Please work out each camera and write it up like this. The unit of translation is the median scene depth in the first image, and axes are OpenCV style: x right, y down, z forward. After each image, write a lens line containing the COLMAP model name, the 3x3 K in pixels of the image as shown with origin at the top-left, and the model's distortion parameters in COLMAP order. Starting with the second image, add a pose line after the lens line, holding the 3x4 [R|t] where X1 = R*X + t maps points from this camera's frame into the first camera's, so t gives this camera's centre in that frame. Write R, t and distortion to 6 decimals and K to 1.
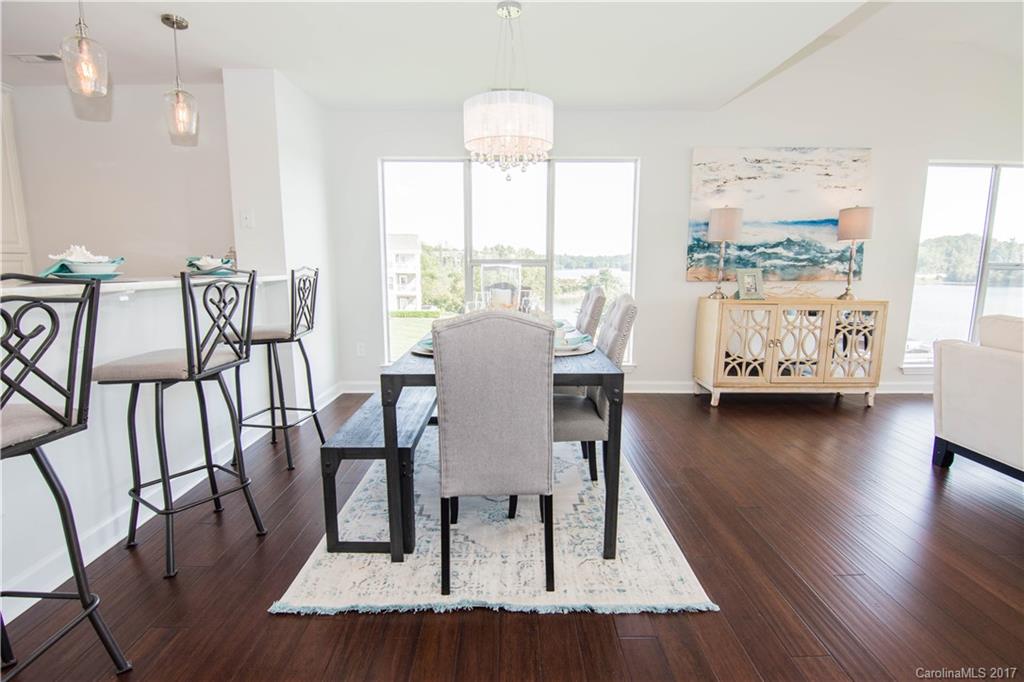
lens RADIAL K [[496.3, 0, 512.5], [0, 496.3, 347.8], [0, 0, 1]] dist [-0.009960, -0.008103]
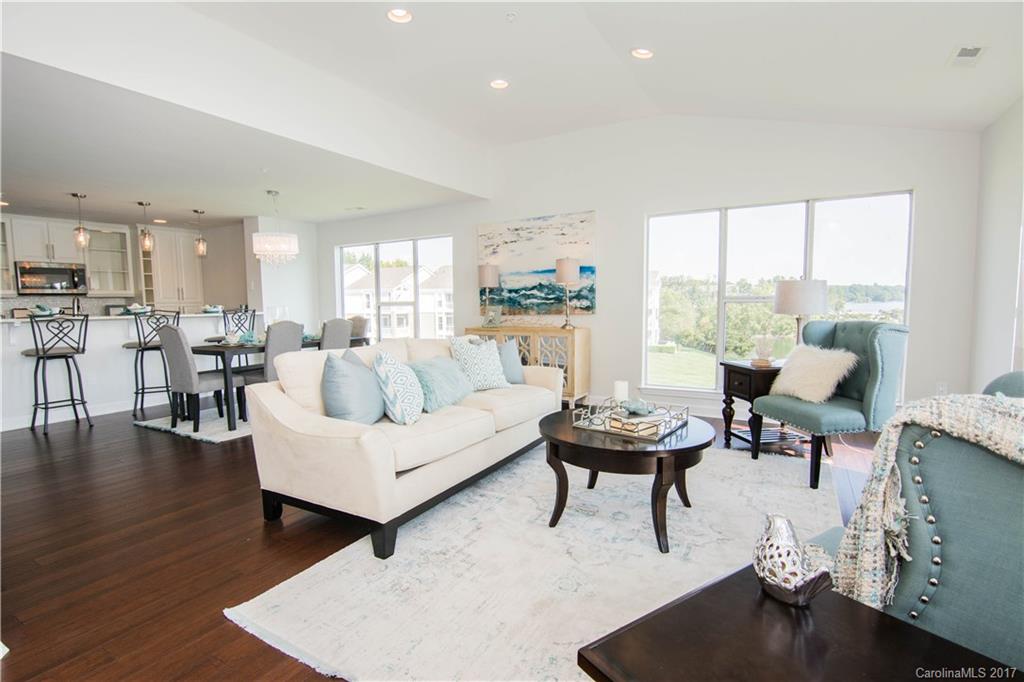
lens RADIAL K [[496.3, 0, 512.8], [0, 496.3, 340.8], [0, 0, 1]] dist [-0.009960, -0.008103]
pose [[0.860454, 0.024432, -0.508942, 1.838157], [-0.067408, 0.995529, -0.066174, 0.043777], [0.505050, 0.091247, 0.858253, -0.274720]]
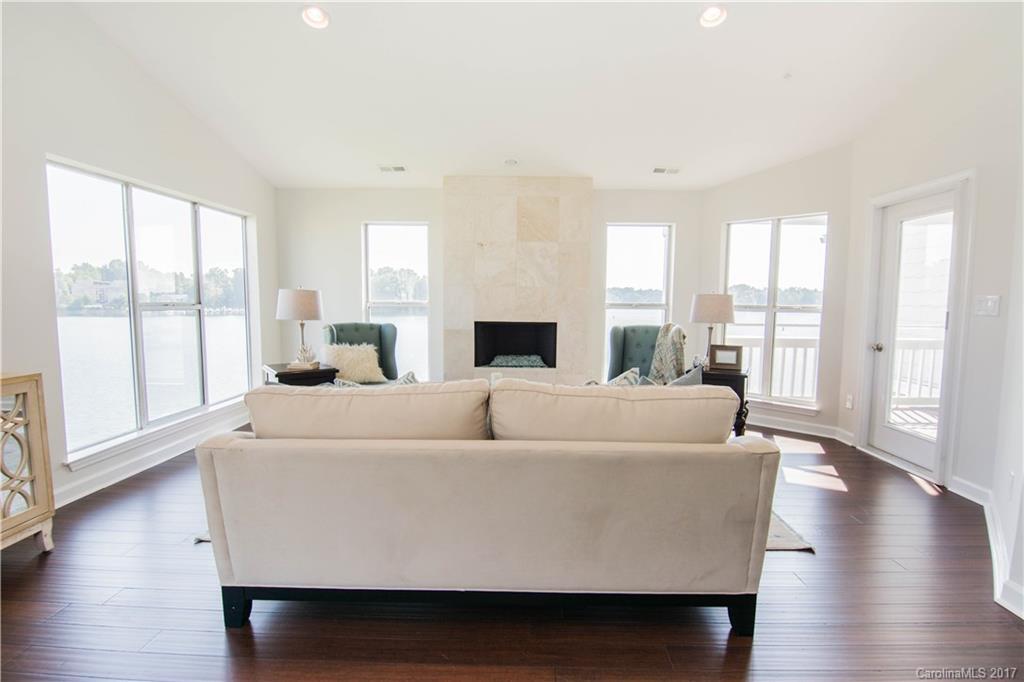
lens RADIAL K [[498.7, 0, 518.8], [0, 498.7, 347.6], [0, 0, 1]] dist [-0.010315, -0.007997]
pose [[0.032517, -0.099016, 0.994554, 0.283384], [0.157216, 0.983200, 0.092745, -0.128601], [-0.987029, 0.153344, 0.047537, 0.570012]]
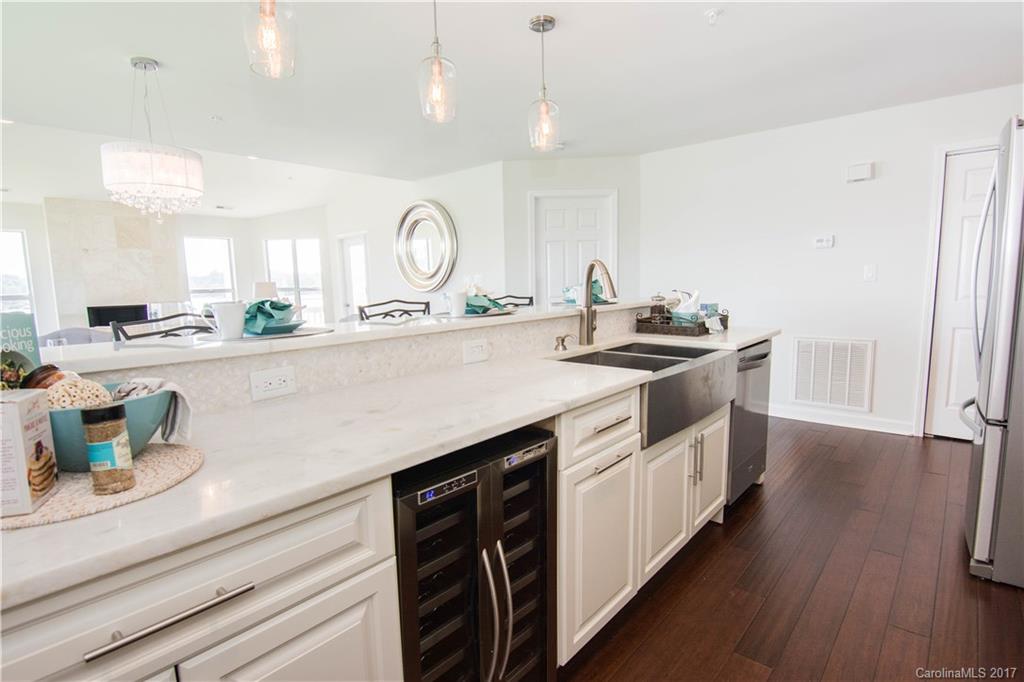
lens RADIAL K [[496.3, 0, 494.3], [0, 496.3, 347.1], [0, 0, 1]] dist [-0.009960, -0.008103]
pose [[-0.724535, -0.080265, 0.684549, -1.095061], [0.132463, 0.958465, 0.252583, -0.241243], [-0.676389, 0.273682, -0.683809, 1.187669]]
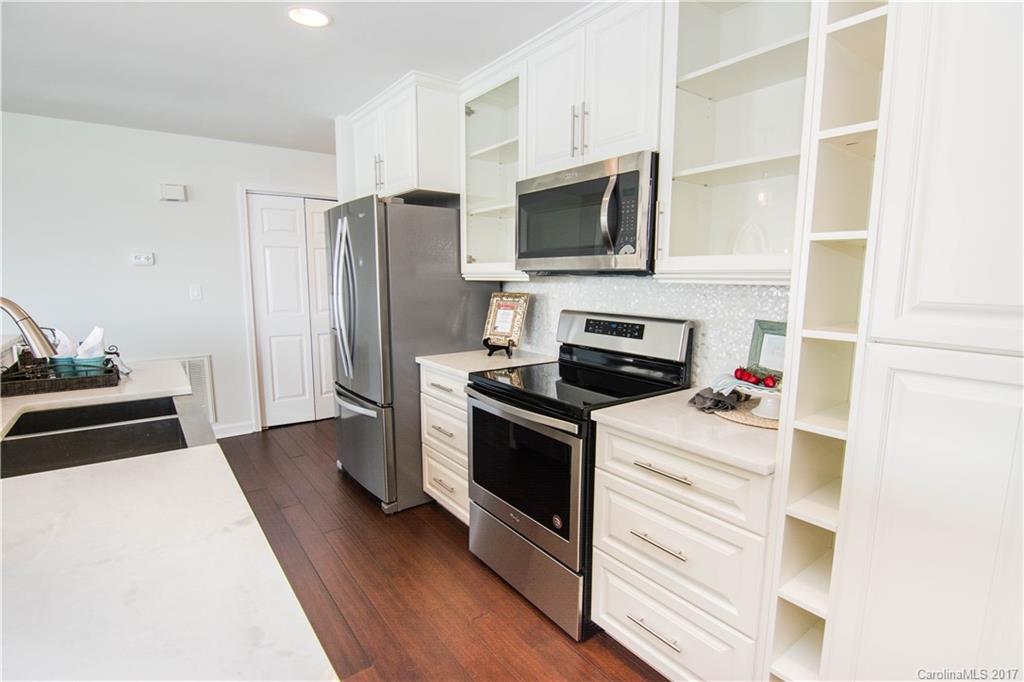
lens RADIAL K [[498.7, 0, 508.8], [0, 498.7, 346.6], [0, 0, 1]] dist [-0.010315, -0.007997]
pose [[-0.809687, 0.082337, -0.581057, -0.816874], [-0.096930, 0.957748, 0.270784, -0.275318], [0.578802, 0.275572, -0.767495, 1.158280]]
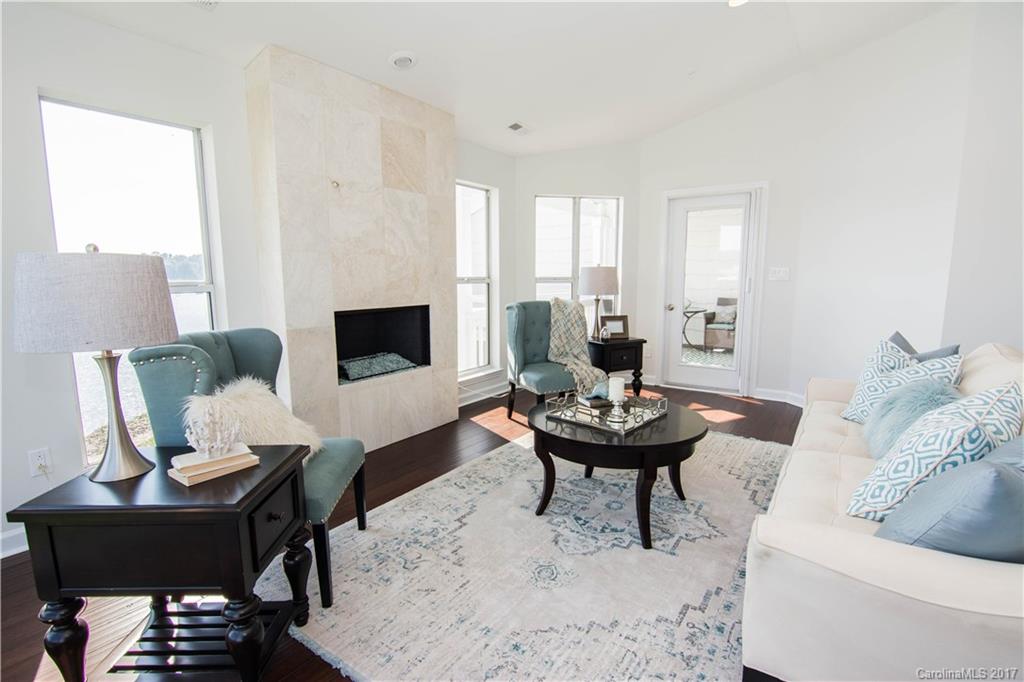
lens RADIAL K [[498.7, 0, 517.6], [0, 498.7, 340.2], [0, 0, 1]] dist [-0.010315, -0.007997]
pose [[-0.821256, -0.081025, 0.564777, 1.196230], [0.092033, 0.958091, 0.271279, -0.289454], [-0.563088, 0.274768, -0.779381, 1.502813]]
